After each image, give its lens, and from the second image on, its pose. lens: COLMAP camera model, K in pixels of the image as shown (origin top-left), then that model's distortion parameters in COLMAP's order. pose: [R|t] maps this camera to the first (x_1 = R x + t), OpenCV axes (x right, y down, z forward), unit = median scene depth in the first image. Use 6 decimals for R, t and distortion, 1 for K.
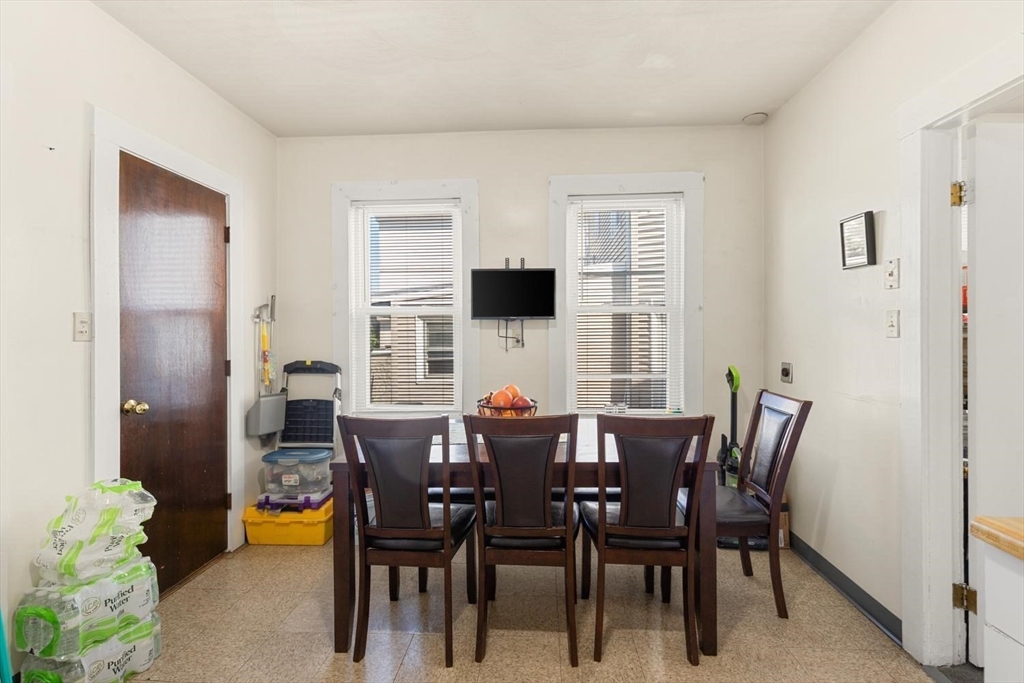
lens RADIAL K [[466.5, 0, 512.5], [0, 466.5, 335.2], [0, 0, 1]] dist [0.002640, -0.000558]
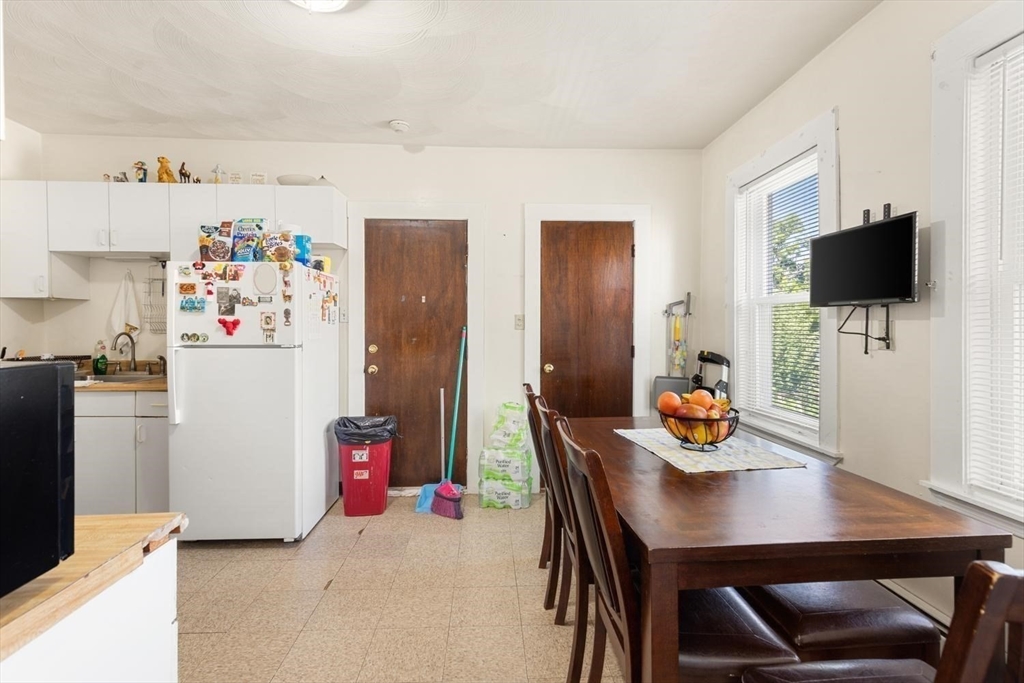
lens RADIAL K [[466.5, 0, 512.4], [0, 466.5, 335.1], [0, 0, 1]] dist [0.002640, -0.000558]
pose [[0.117973, 0.021563, -0.992783, 0.580610], [-0.004480, 0.999766, 0.021183, -0.003585], [0.993007, 0.001949, 0.118042, 0.440131]]
